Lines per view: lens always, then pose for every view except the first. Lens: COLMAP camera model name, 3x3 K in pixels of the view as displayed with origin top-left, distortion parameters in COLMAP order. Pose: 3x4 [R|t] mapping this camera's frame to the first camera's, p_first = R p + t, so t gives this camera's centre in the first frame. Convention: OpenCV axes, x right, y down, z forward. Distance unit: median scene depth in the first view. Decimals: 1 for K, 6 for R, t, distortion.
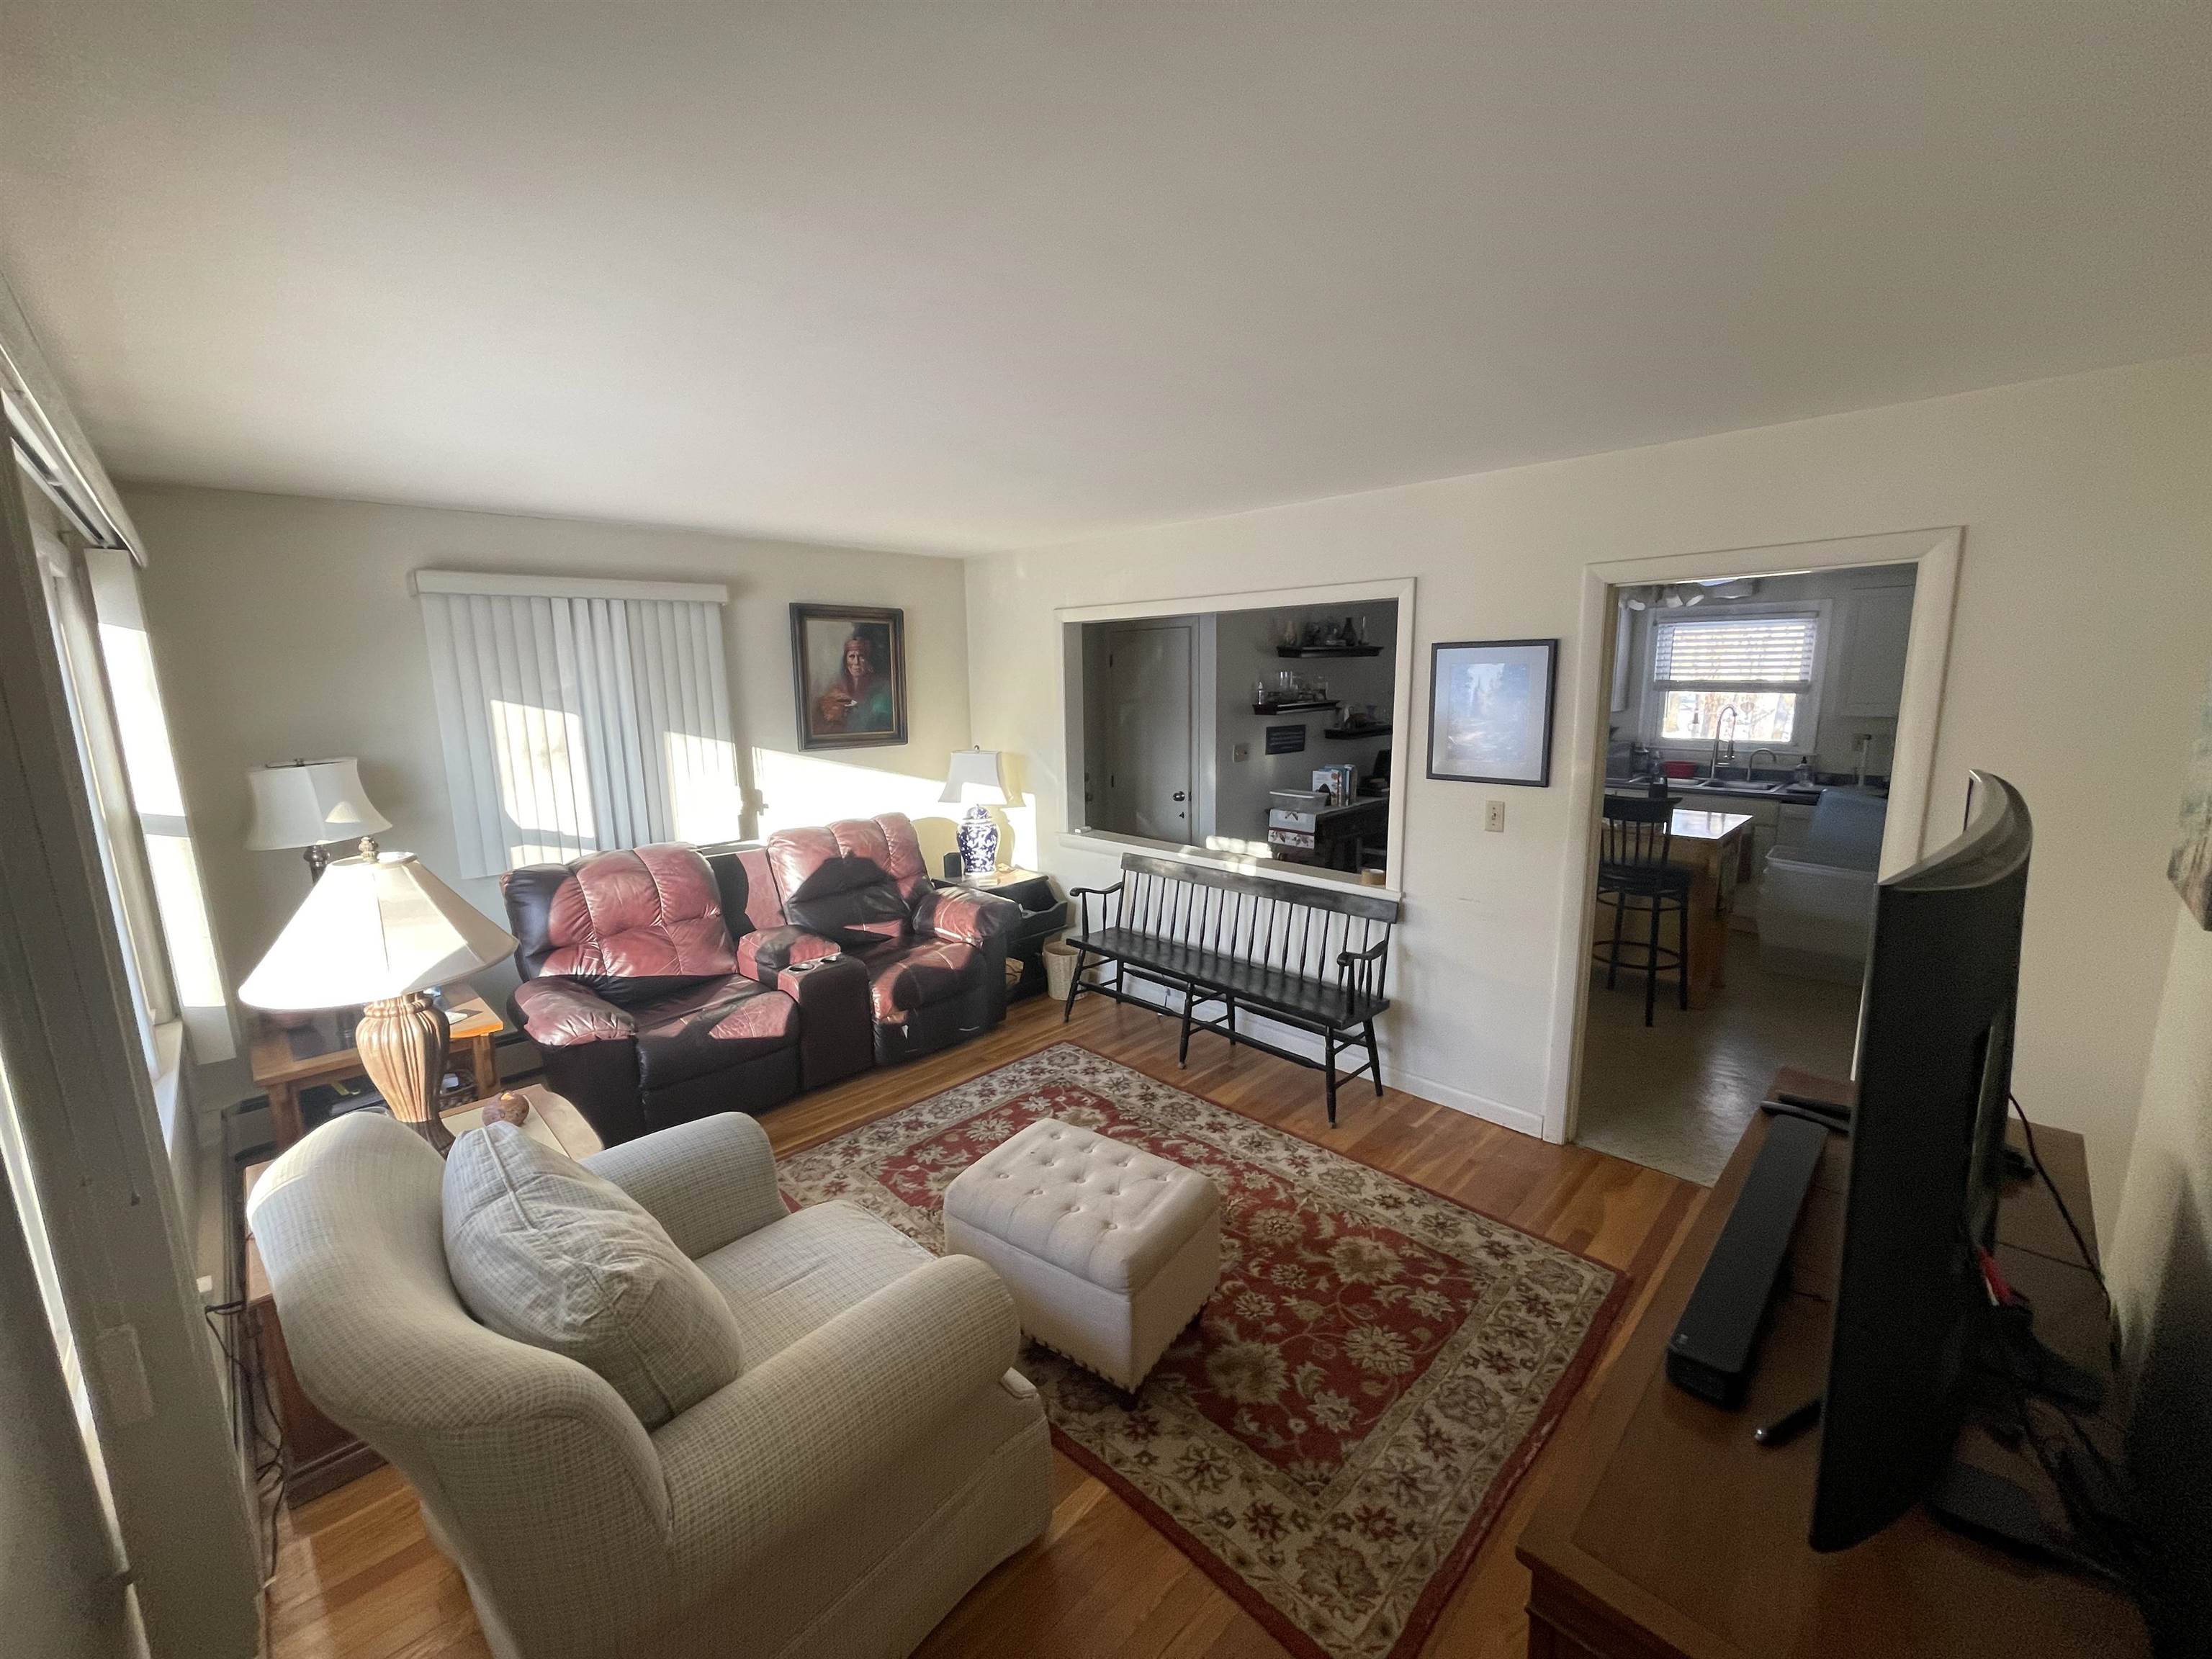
lens RADIAL K [[885.0, 0, 1091.3], [0, 885.0, 833.7], [0, 0, 1]] dist [-0.000042, -0.000637]
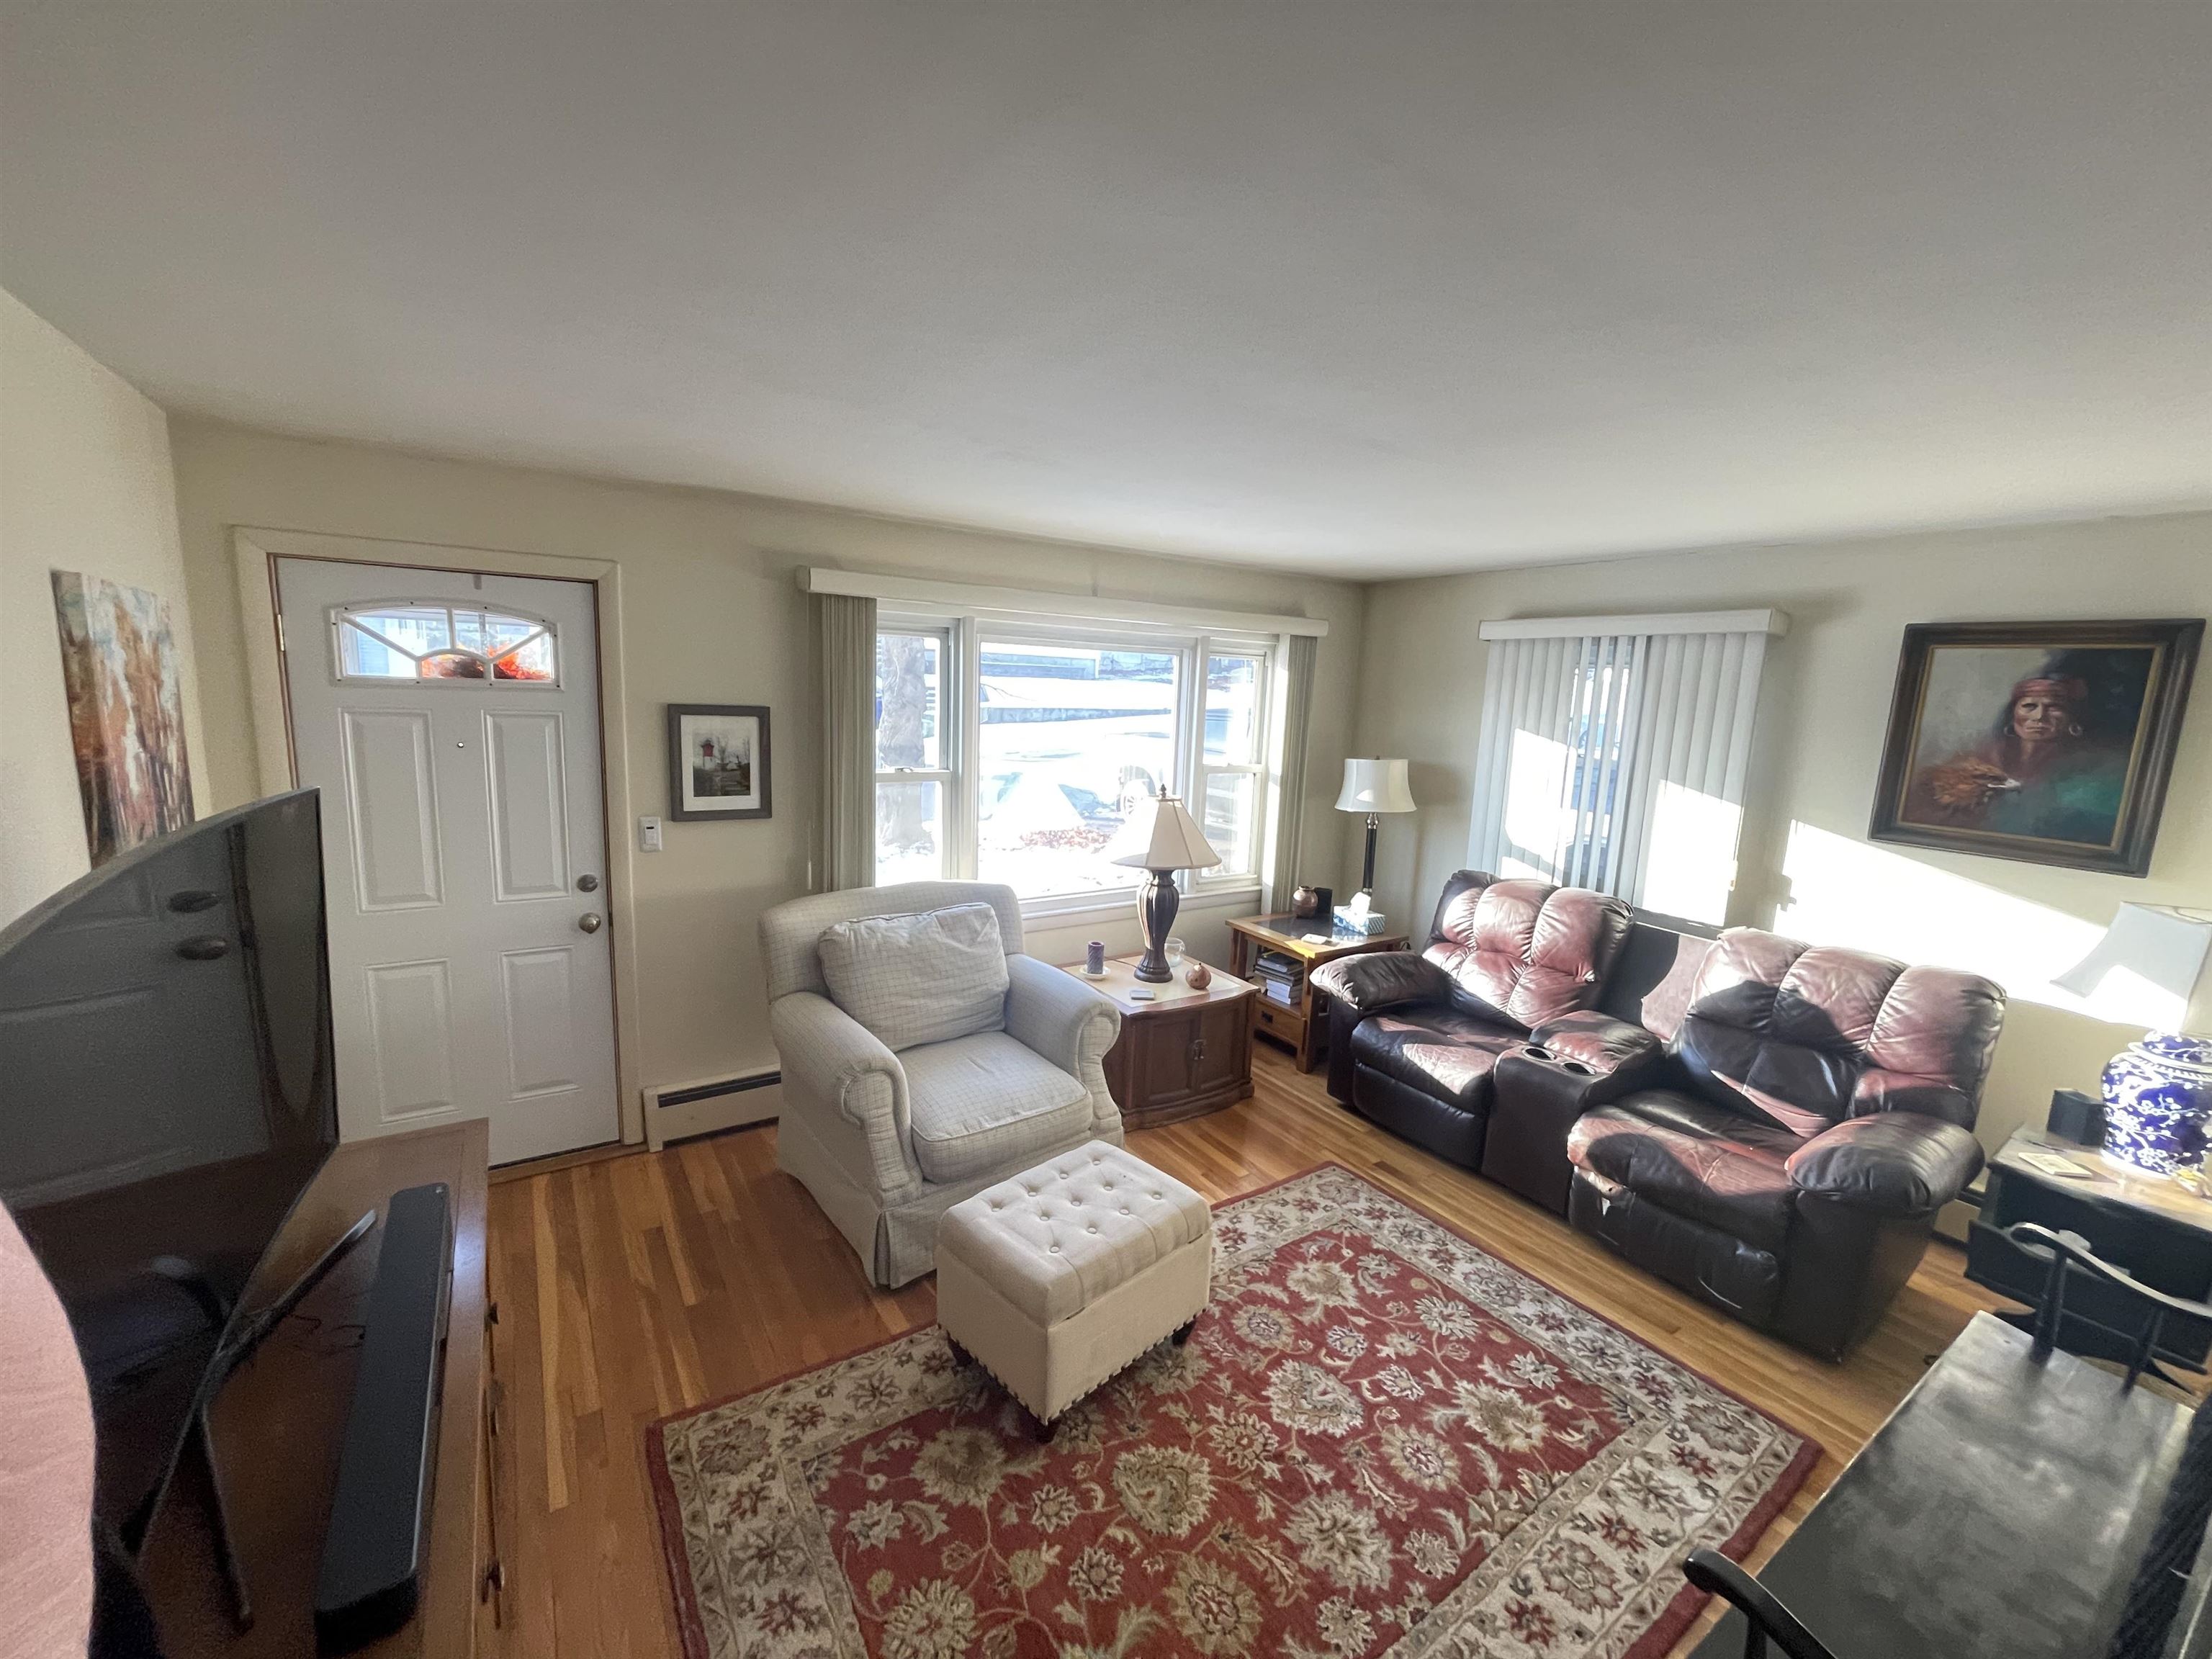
lens RADIAL K [[885.0, 0, 1092.8], [0, 885.0, 831.2], [0, 0, 1]] dist [-0.000042, -0.000637]
pose [[-0.189867, 0.163534, -0.968094, 0.579018], [-0.218434, 0.954282, 0.204041, -0.141869], [0.957203, 0.250205, -0.145465, 0.689589]]
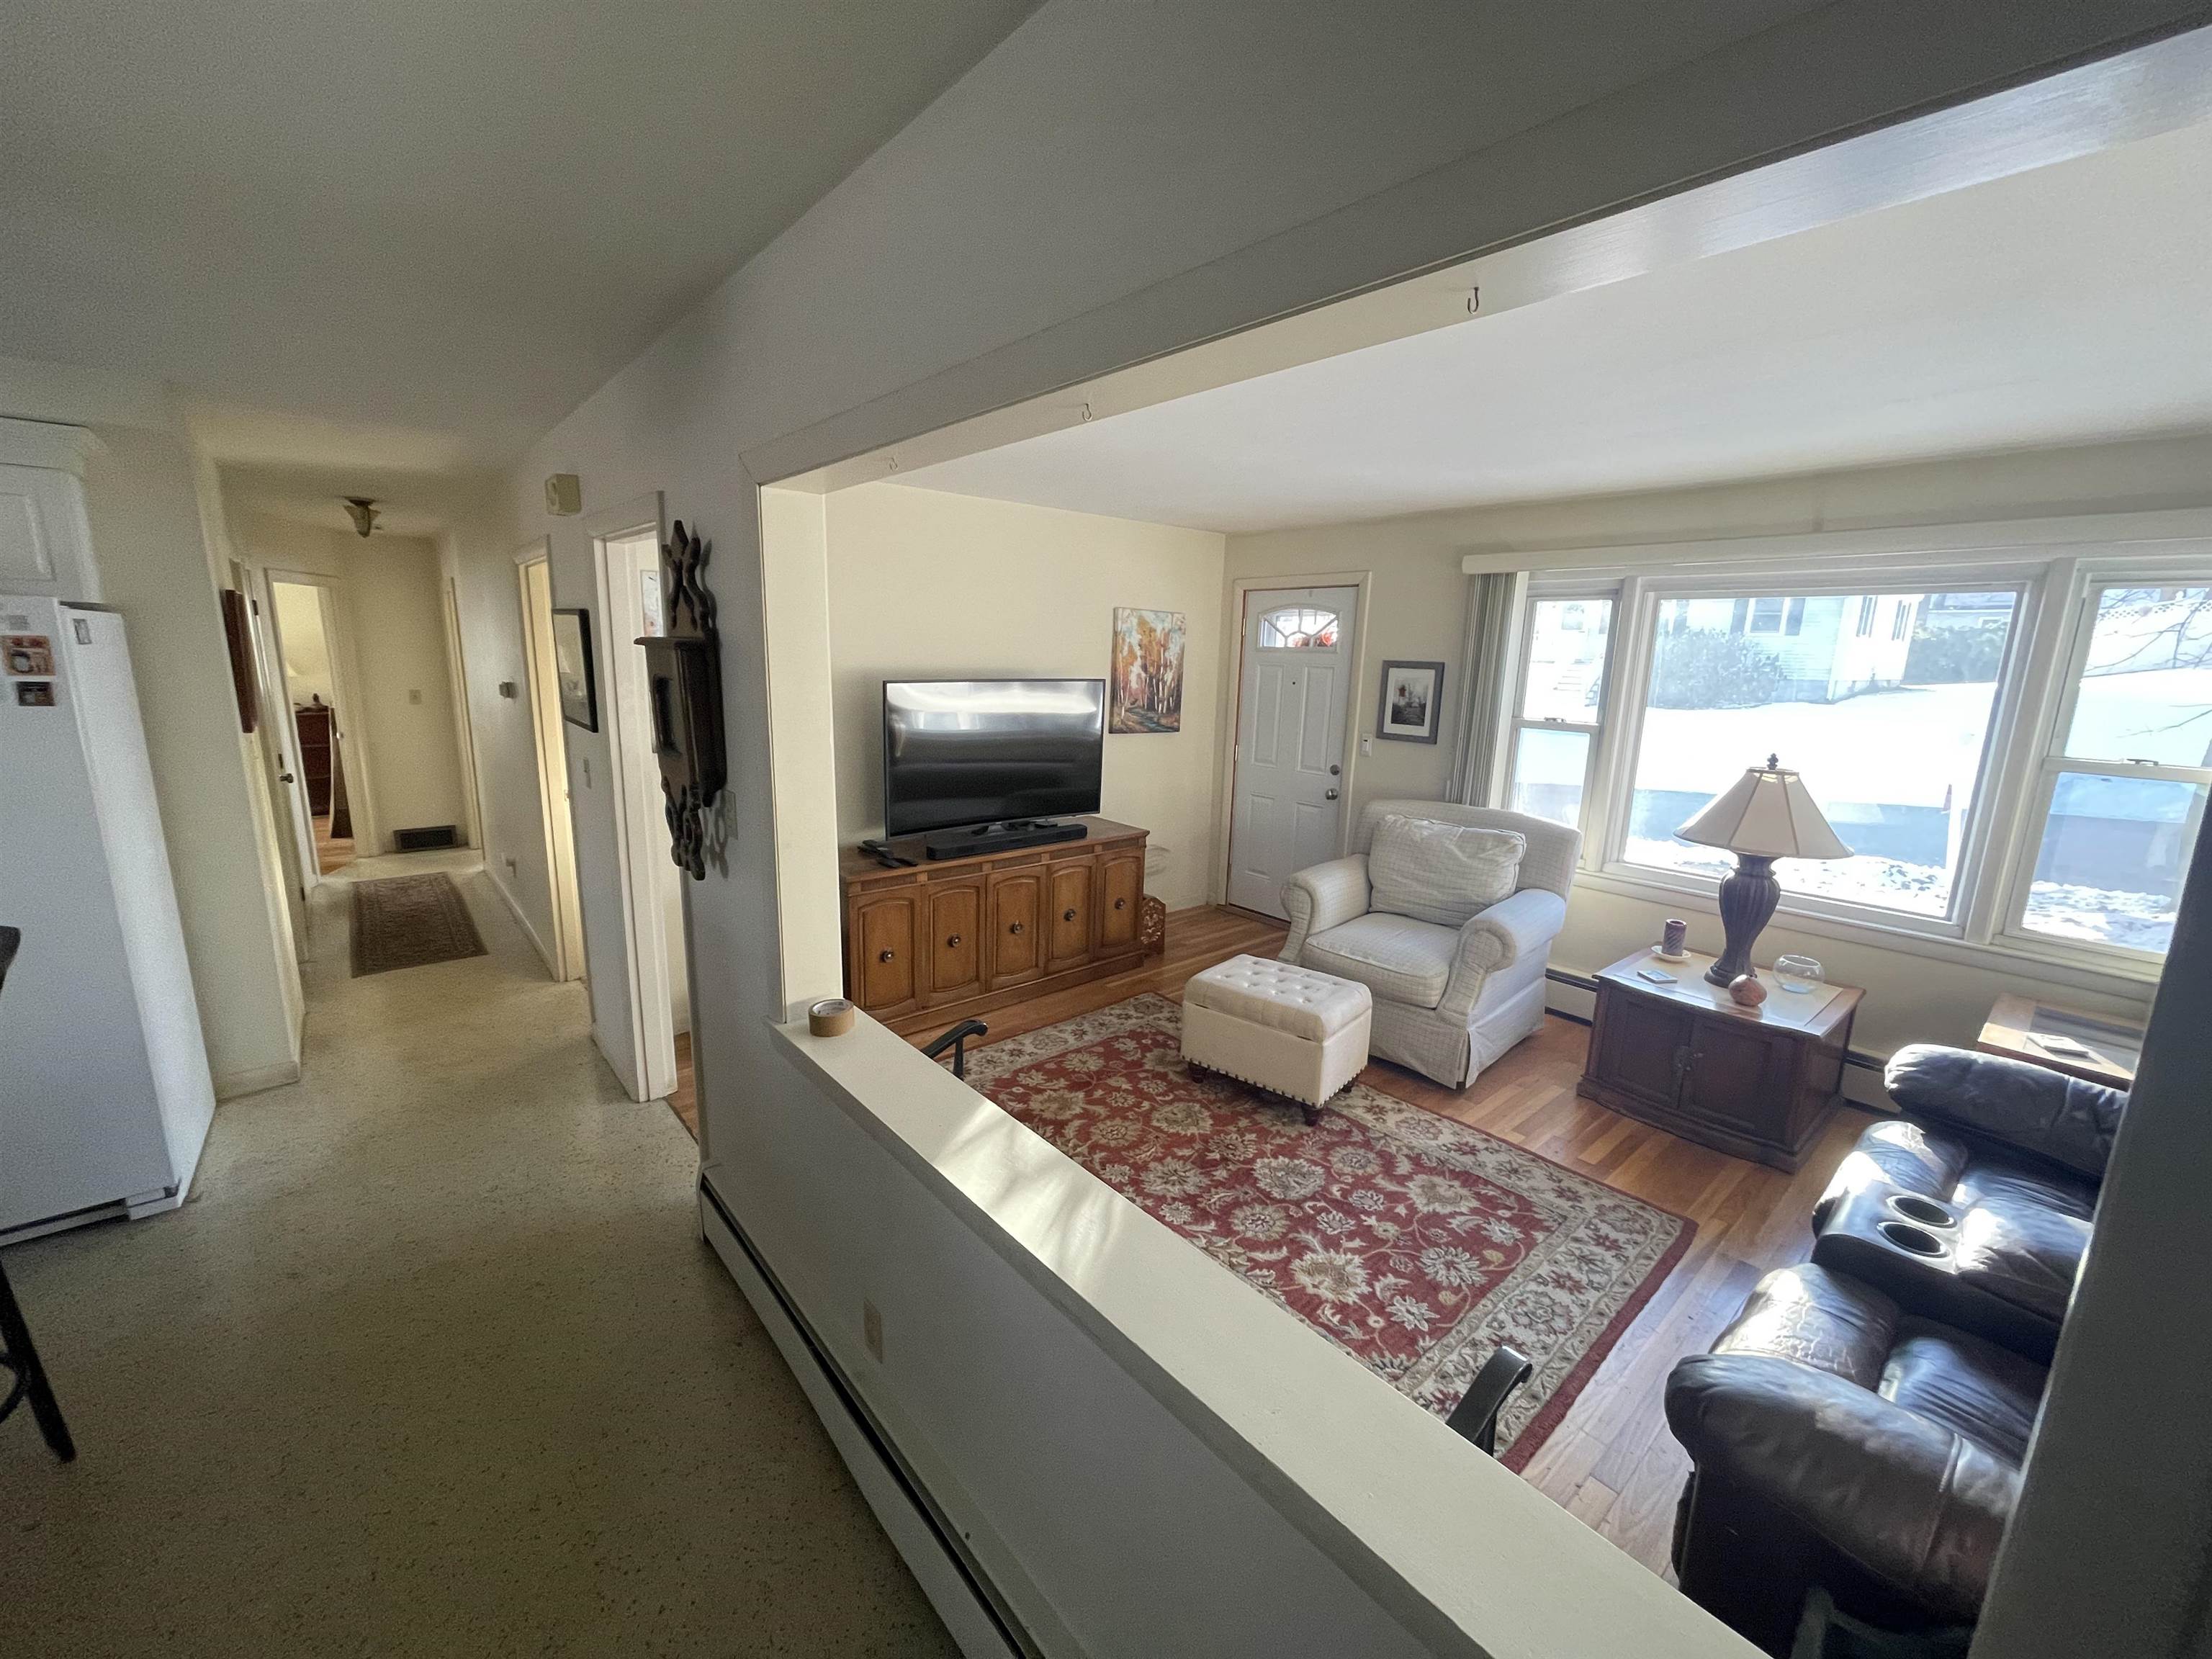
lens RADIAL K [[885.0, 0, 1109.4], [0, 885.0, 827.2], [0, 0, 1]] dist [-0.000042, -0.000637]
pose [[-0.998645, -0.015301, 0.049742, 0.131576], [0.004716, 0.925260, 0.379305, -0.269433], [-0.051828, 0.379025, -0.923934, 1.492081]]
